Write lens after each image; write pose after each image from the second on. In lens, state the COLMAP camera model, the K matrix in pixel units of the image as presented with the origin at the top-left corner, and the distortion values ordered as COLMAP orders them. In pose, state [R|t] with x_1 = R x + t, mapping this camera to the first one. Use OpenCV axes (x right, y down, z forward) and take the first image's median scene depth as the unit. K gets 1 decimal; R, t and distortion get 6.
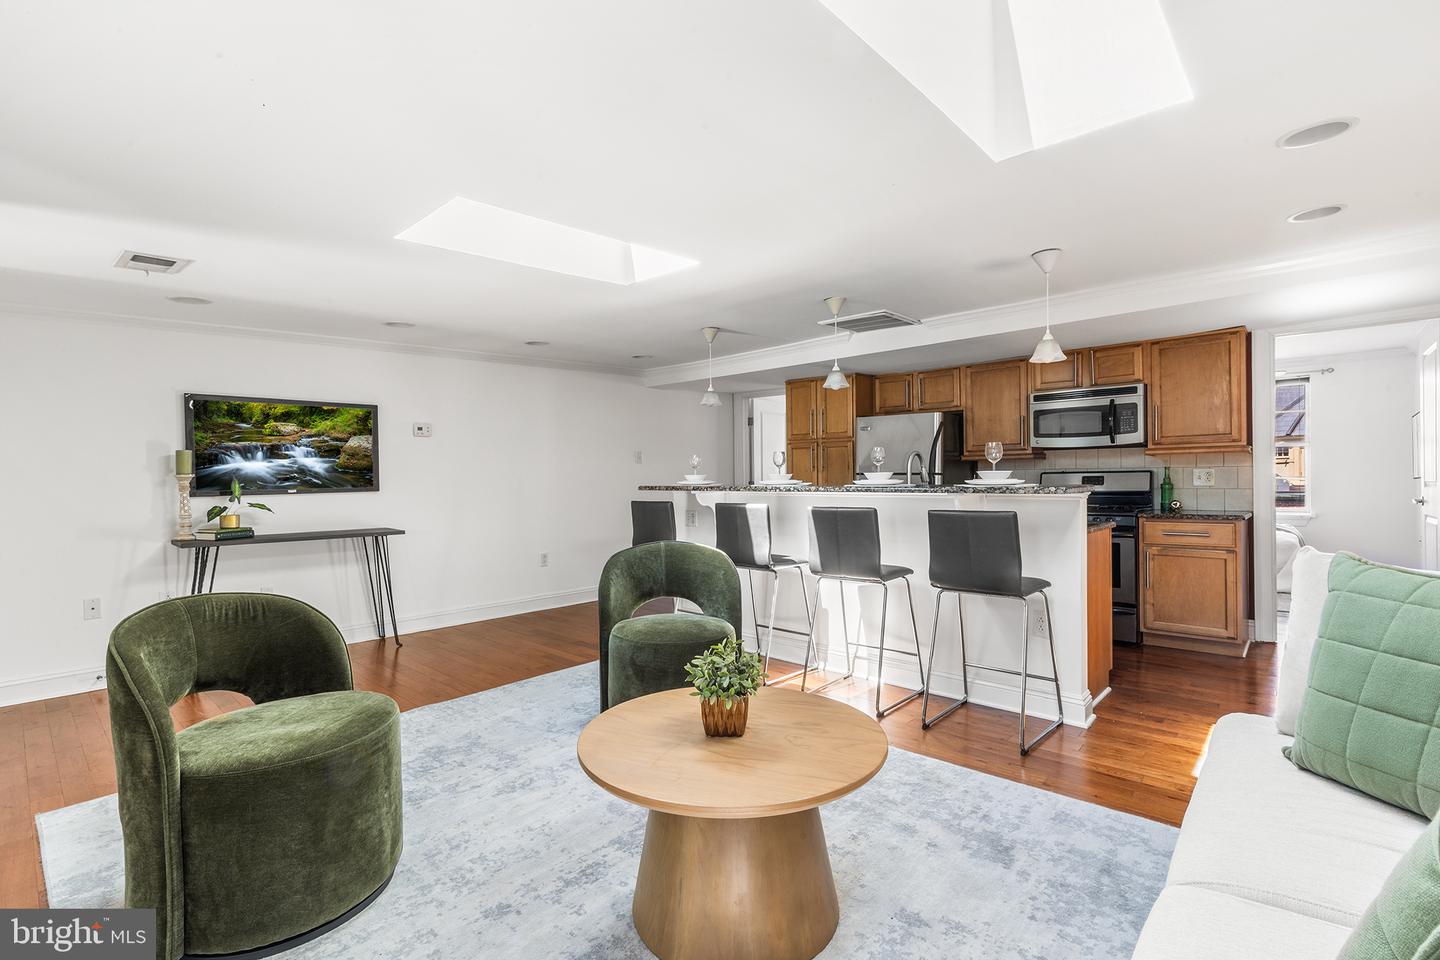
lens RADIAL K [[649.2, 0, 715.7], [0, 649.2, 478.5], [0, 0, 1]] dist [0.002000, -0.000036]
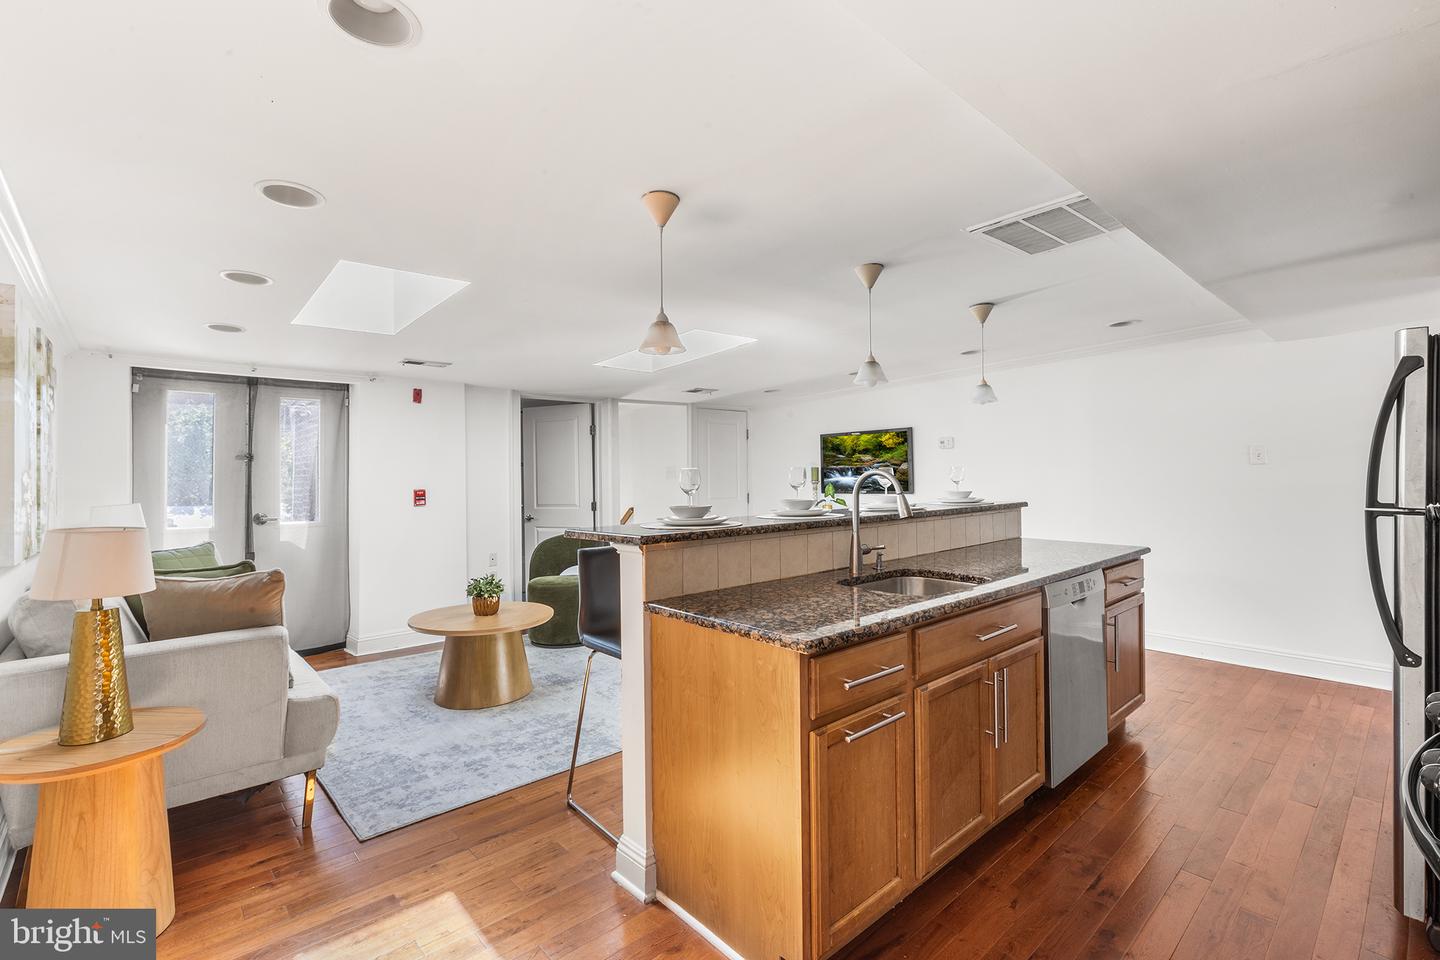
lens RADIAL K [[649.2, 0, 715.7], [0, 649.2, 478.5], [0, 0, 1]] dist [0.002000, -0.000036]
pose [[-0.106889, 0.018058, -0.994107, 0.828536], [0.011851, 0.999787, 0.016887, -0.039363], [0.994200, -0.009976, -0.107080, 0.778197]]
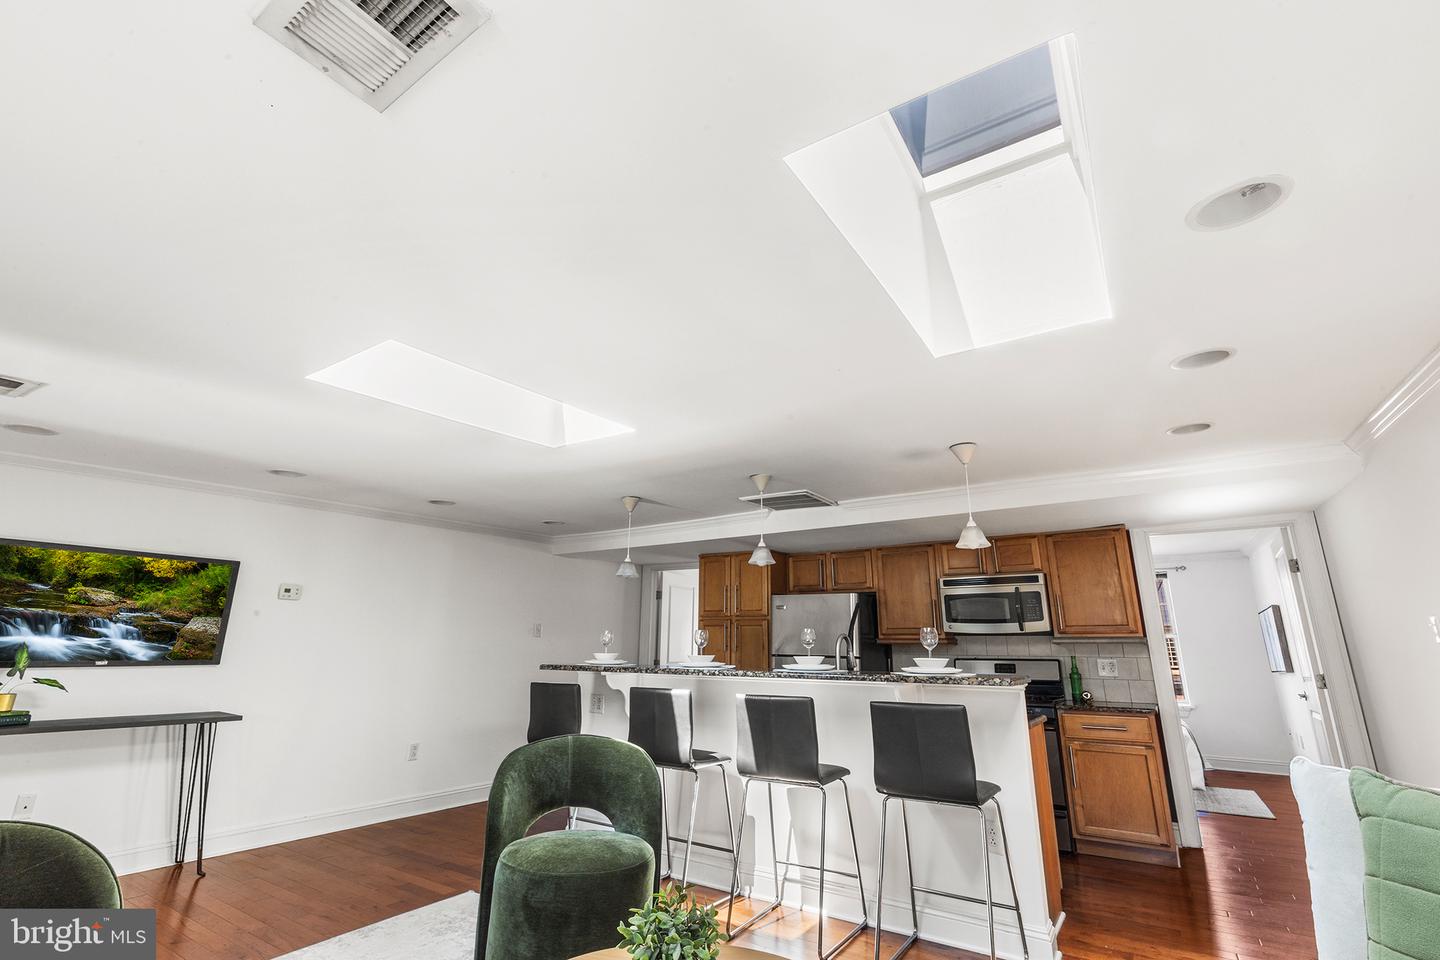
lens RADIAL K [[643.8, 0, 711.8], [0, 643.8, 471.6], [0, 0, 1]] dist [0.003802, -0.000512]
pose [[0.987323, 0.064646, 0.144962, -0.032247], [-0.022669, 0.961369, -0.274328, -0.006039], [-0.157096, 0.267564, 0.950647, 0.050995]]
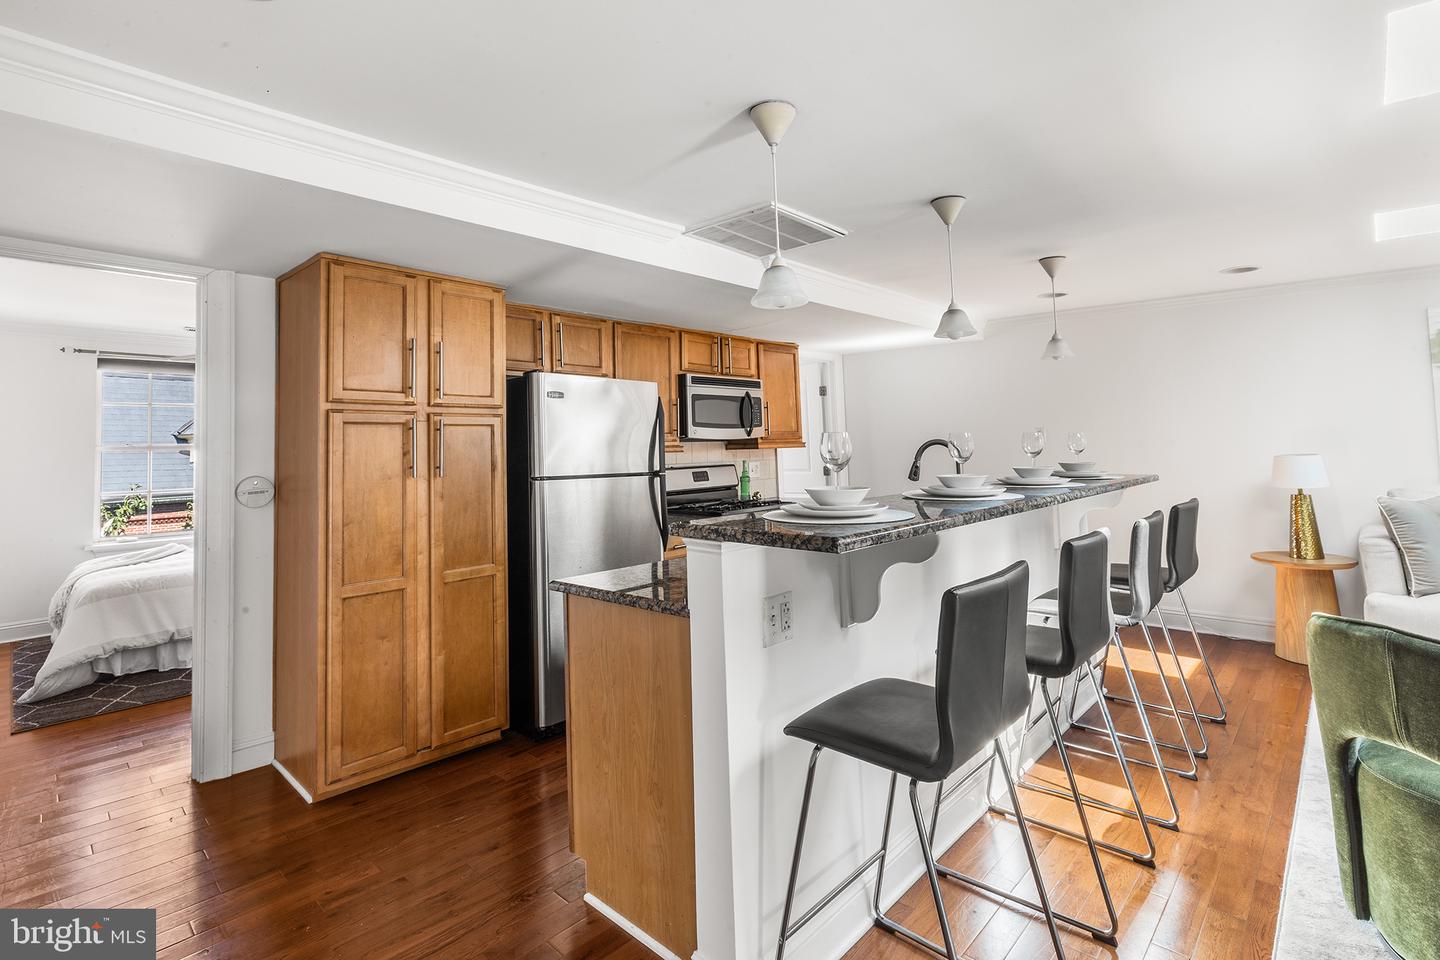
lens RADIAL K [[673.6, 0, 723.9], [0, 673.6, 415.4], [0, 0, 1]] dist [0.003057, 0.000248]
pose [[0.020220, 0.063534, 0.997775, -0.411463], [0.031145, 0.997454, -0.064145, -0.023053], [-0.999310, 0.032372, 0.018190, 1.052149]]
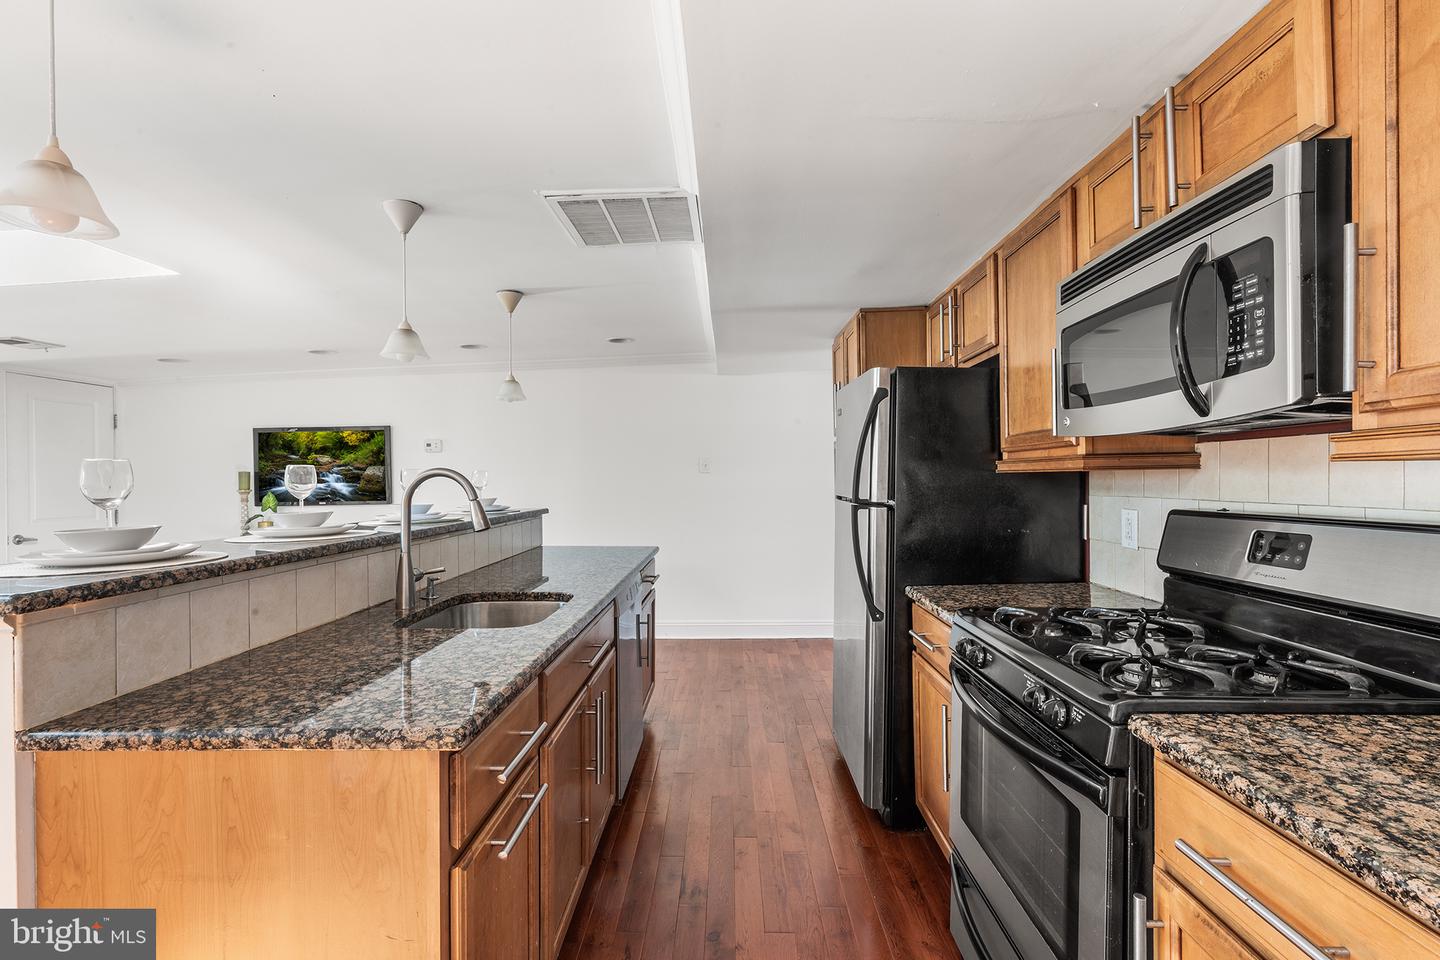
lens RADIAL K [[654.3, 0, 722.9], [0, 654.3, 488.2], [0, 0, 1]] dist [0.004168, 0.000091]
pose [[0.664689, 0.015760, -0.746954, 0.702190], [0.000127, 0.999775, 0.021207, -0.032223], [0.747120, -0.014191, 0.664537, 0.708808]]
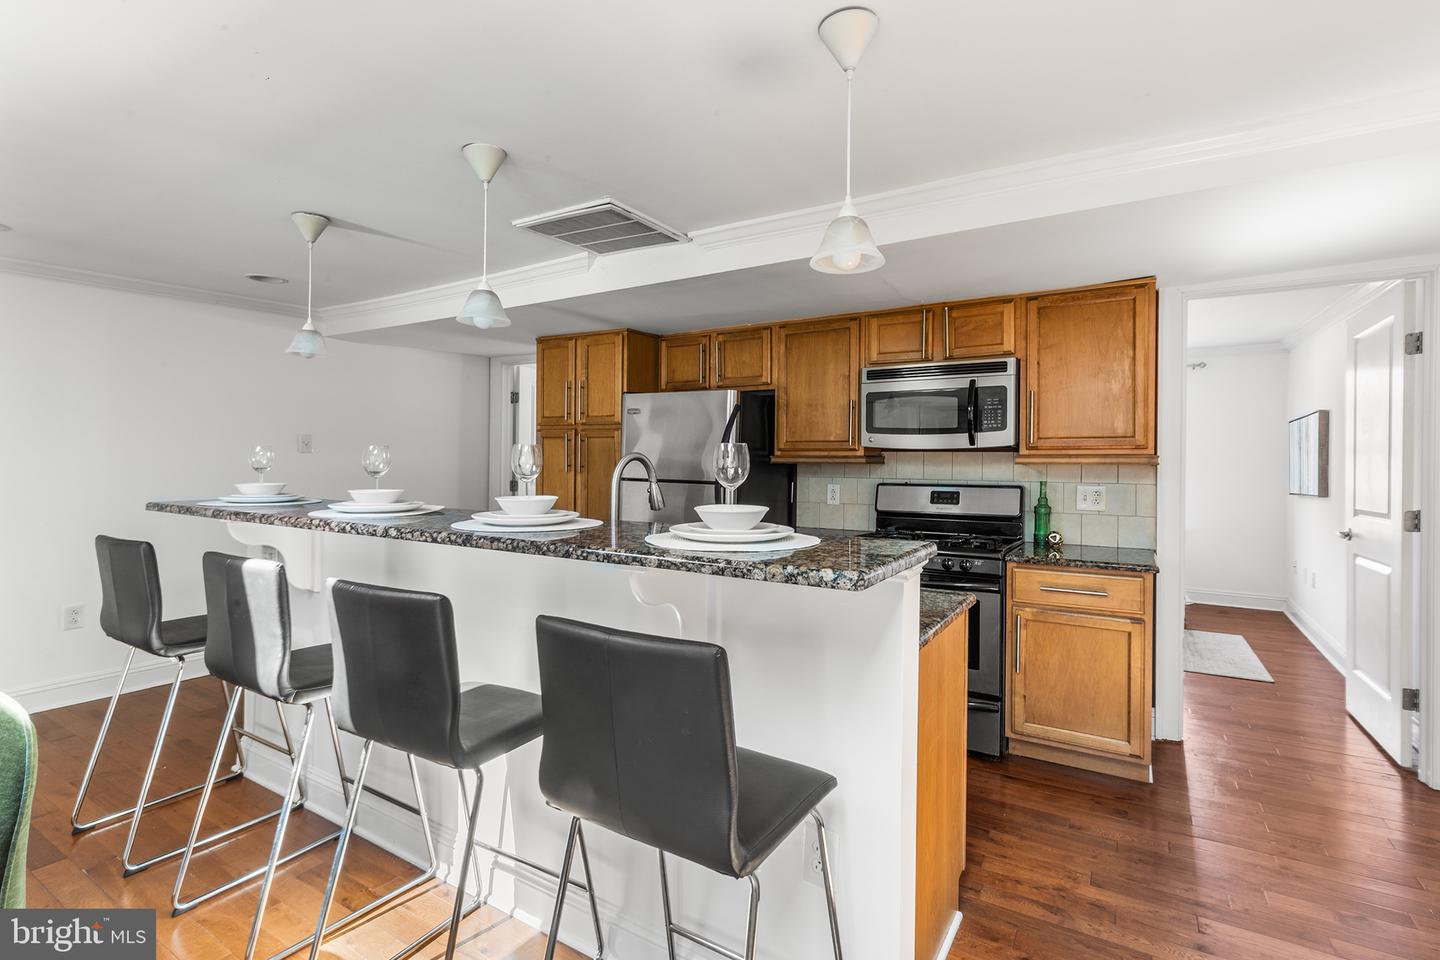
lens RADIAL K [[665.2, 0, 724.3], [0, 665.2, 460.8], [0, 0, 1]] dist [0.003304, 0.000258]
pose [[0.980785, 0.022756, 0.193763, 0.236007], [-0.021496, 0.999732, -0.008604, -0.027701], [-0.193906, 0.004273, 0.981011, 0.389870]]
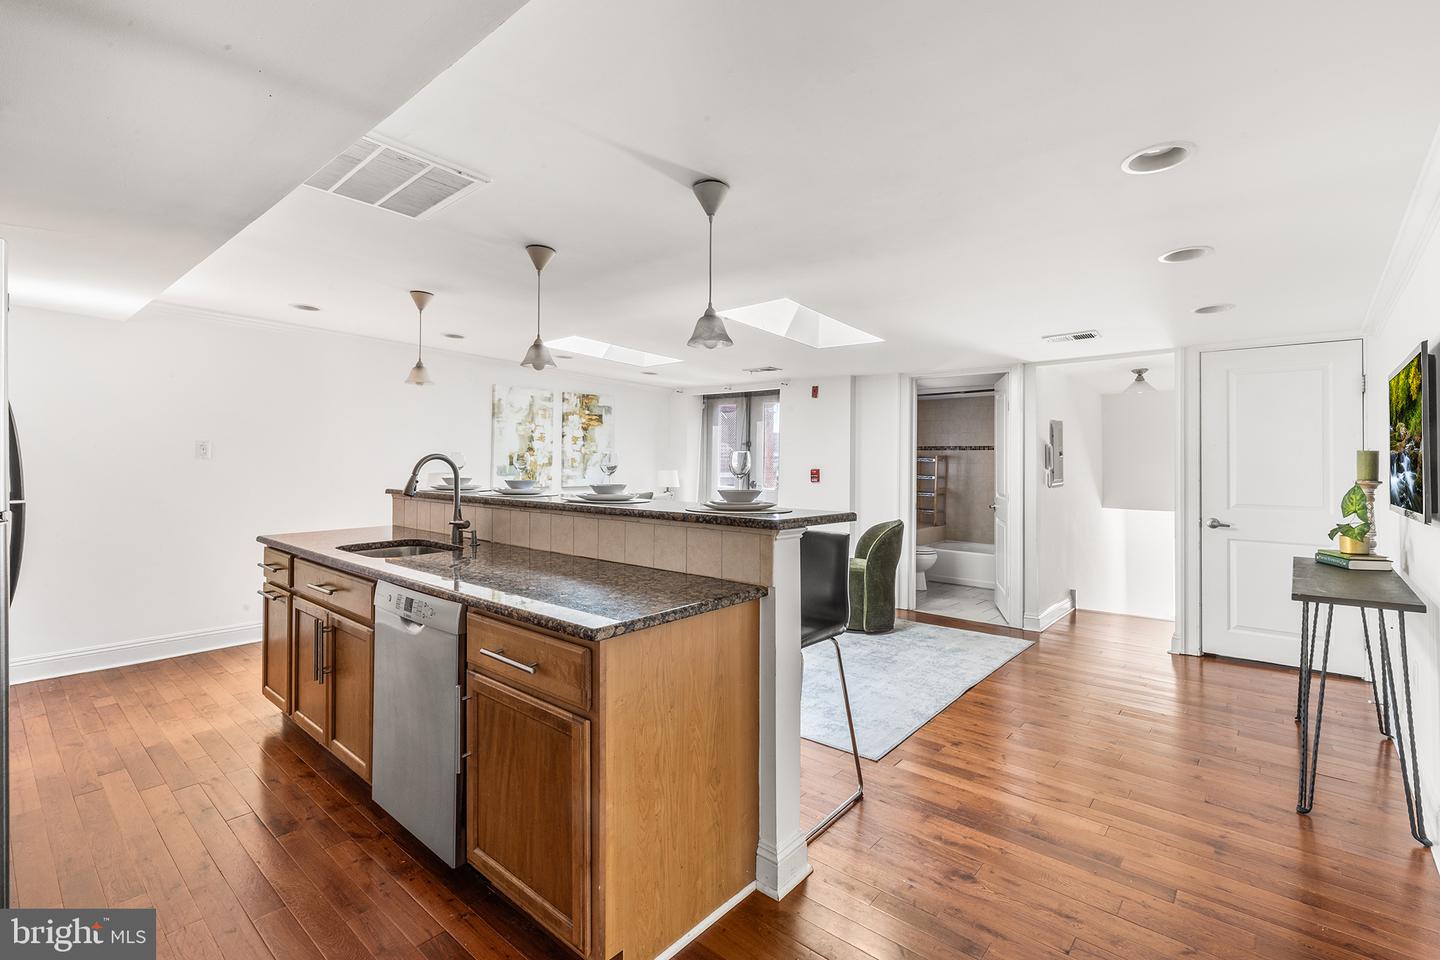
lens RADIAL K [[647.0, 0, 722.8], [0, 647.0, 454.5], [0, 0, 1]] dist [0.000203, -0.000019]
pose [[-0.999653, 0.004099, -0.026027, -0.007824], [0.004257, 0.999973, -0.006022, -0.029465], [0.026002, -0.006131, -0.999643, 1.506268]]
